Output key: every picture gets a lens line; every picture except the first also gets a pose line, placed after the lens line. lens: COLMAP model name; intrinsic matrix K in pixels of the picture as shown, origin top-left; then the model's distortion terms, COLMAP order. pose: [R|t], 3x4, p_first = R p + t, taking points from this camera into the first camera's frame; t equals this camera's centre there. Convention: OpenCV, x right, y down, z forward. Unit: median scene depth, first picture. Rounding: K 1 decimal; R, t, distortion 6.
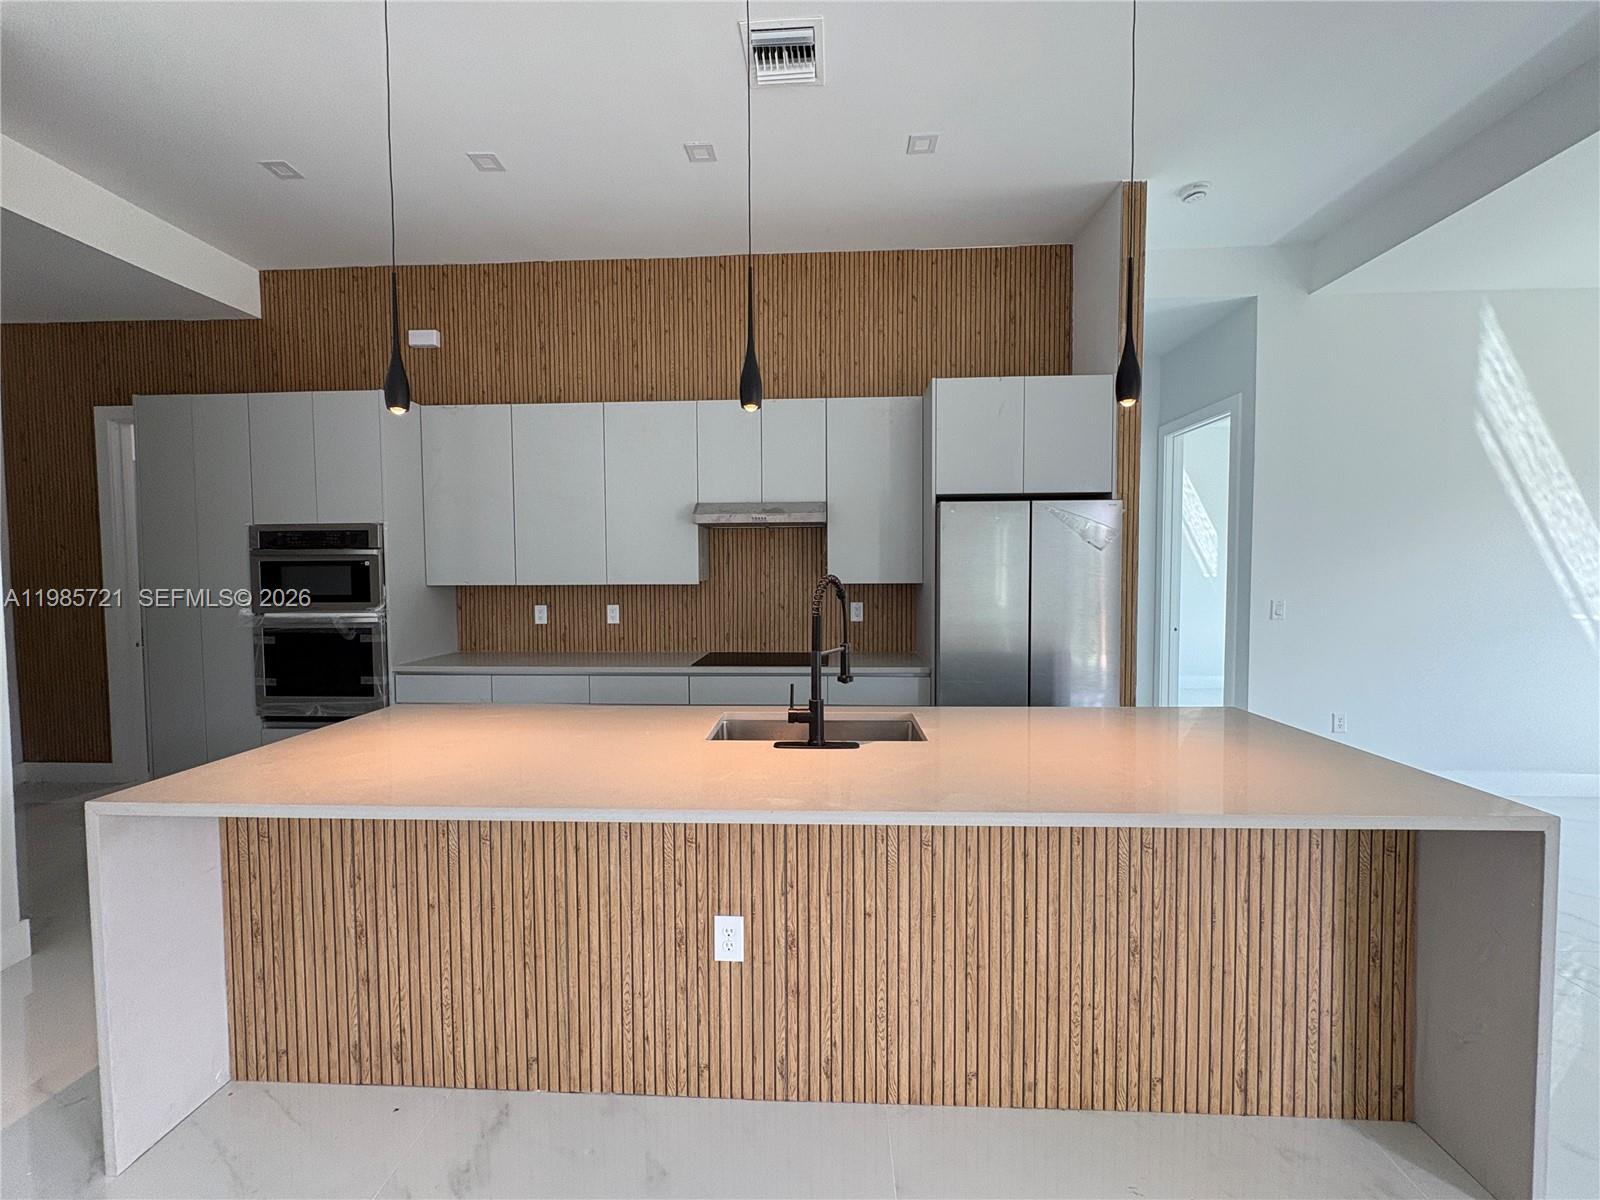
lens RADIAL K [[638.1, 0, 798.3], [0, 638.1, 597.9], [0, 0, 1]] dist [-0.000067, 0.000303]
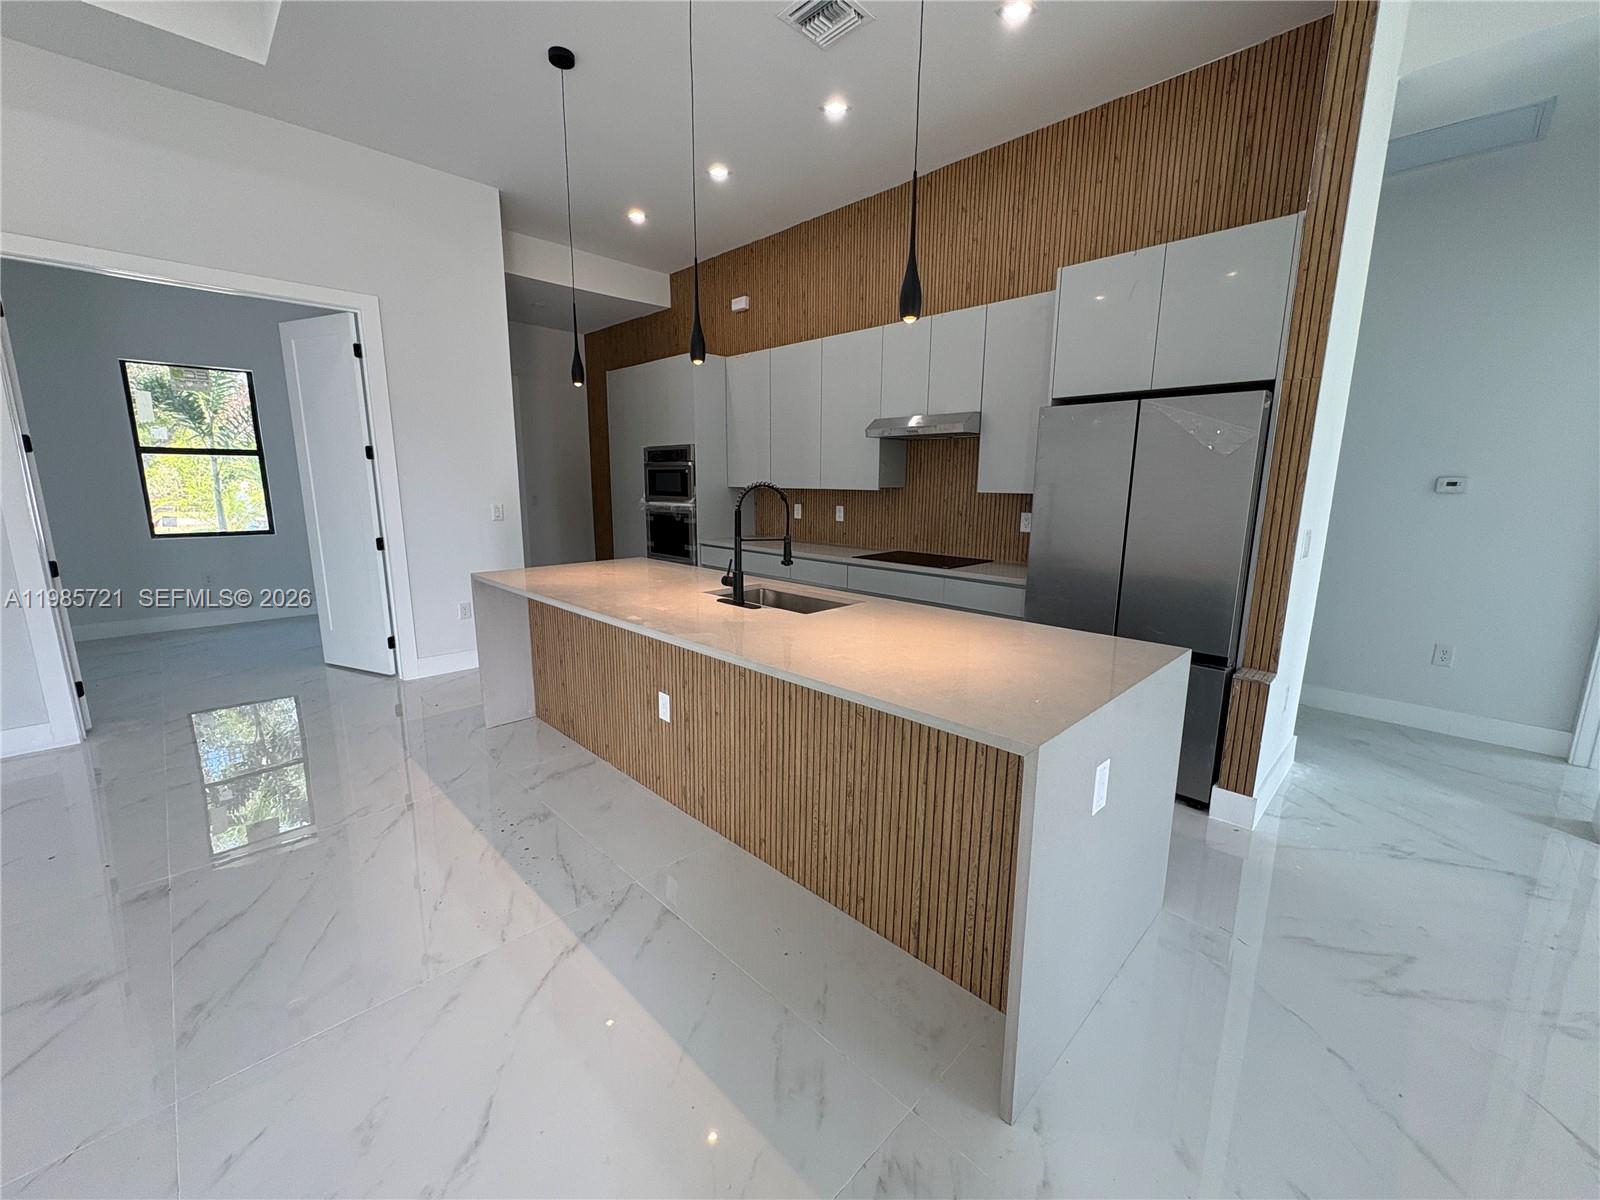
lens RADIAL K [[638.1, 0, 797.0], [0, 638.1, 597.9], [0, 0, 1]] dist [-0.000067, 0.000303]
pose [[0.736721, 0.134921, -0.662600, 0.614862], [-0.039639, 0.986824, 0.156866, -0.004689], [0.675034, -0.089302, 0.732362, 0.031346]]
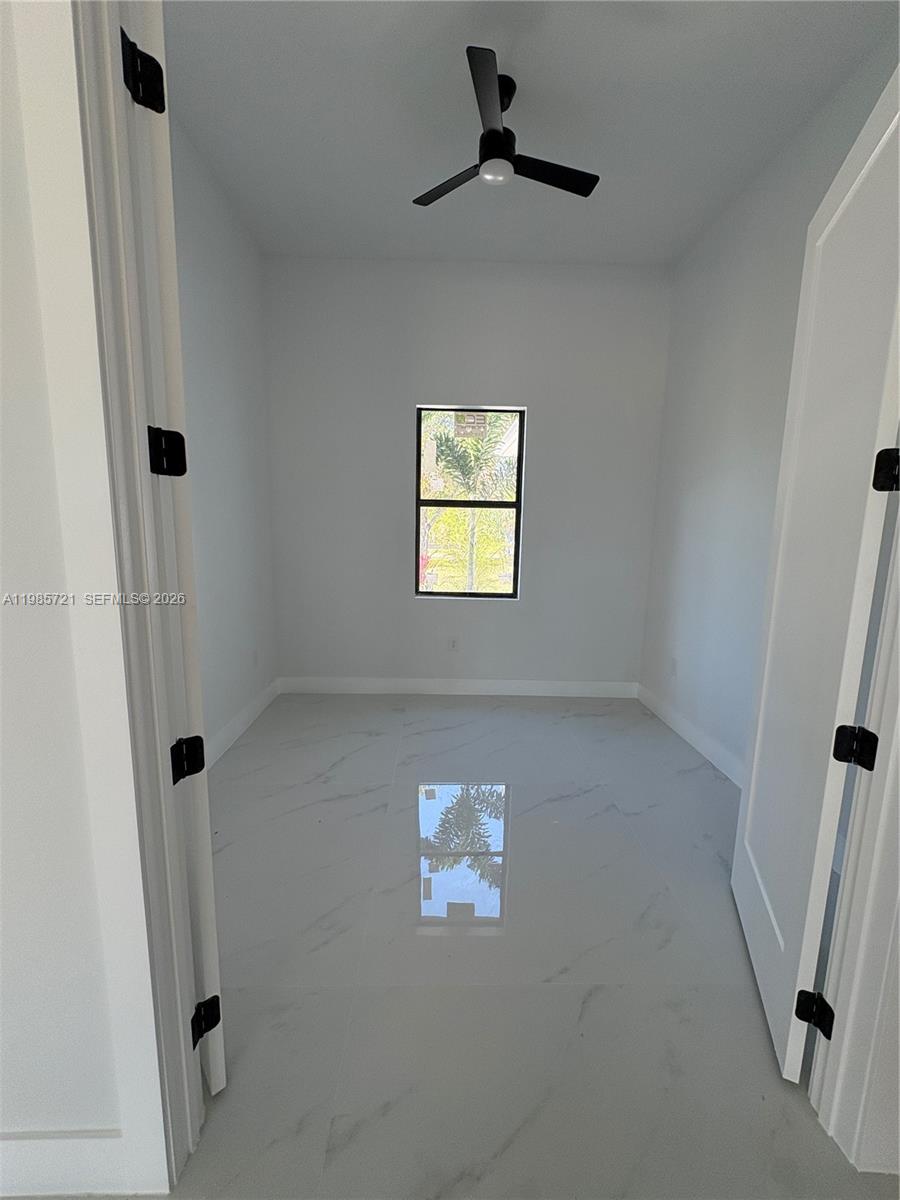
lens RADIAL K [[478.6, 0, 450.6], [0, 478.6, 596.2], [0, 0, 1]] dist [-0.000067, 0.000303]
pose [[0.068095, 0.166379, -0.983708, -0.643710], [-0.063034, 0.984744, 0.162190, -0.027245], [0.995686, 0.050963, 0.077544, 0.127104]]
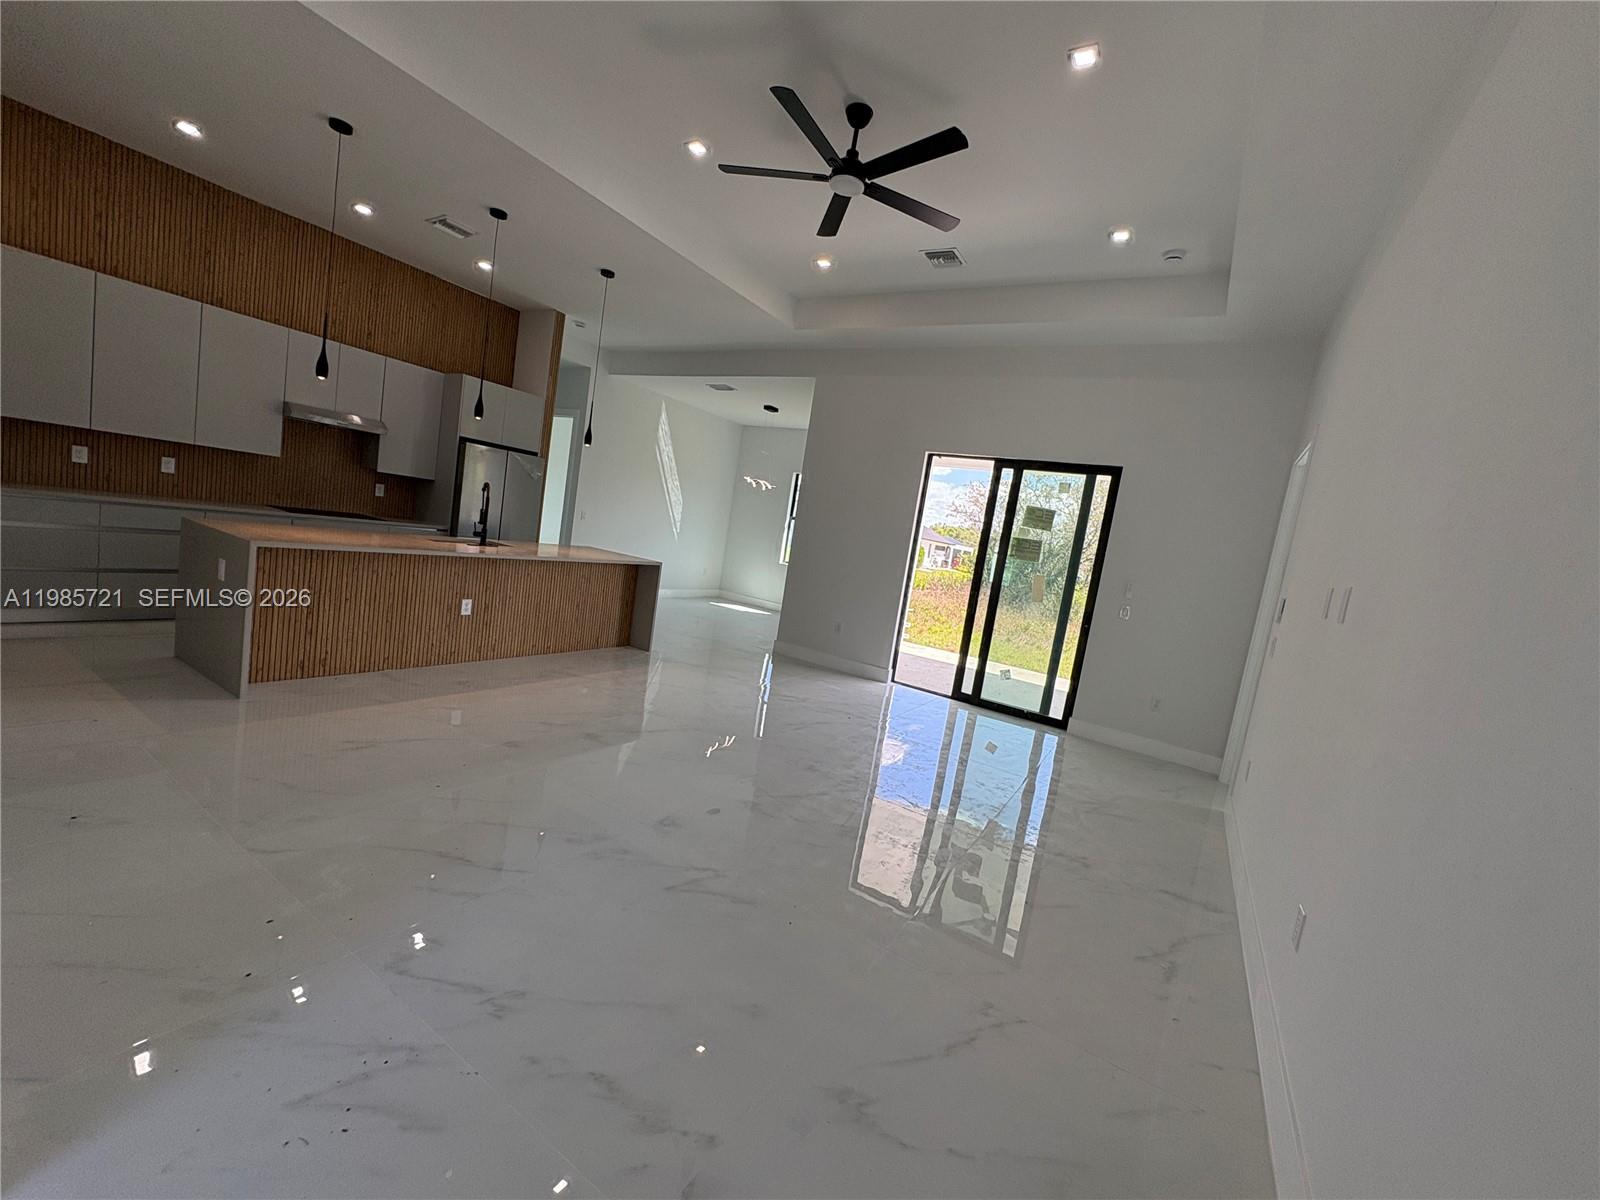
lens RADIAL K [[638.1, 0, 798.1], [0, 638.1, 604.2], [0, 0, 1]] dist [-0.000067, 0.000303]
pose [[0.481295, -0.020132, 0.876327, -0.997734], [-0.122078, 0.988454, 0.089755, 0.040102], [-0.868016, -0.150179, 0.473280, -0.870135]]
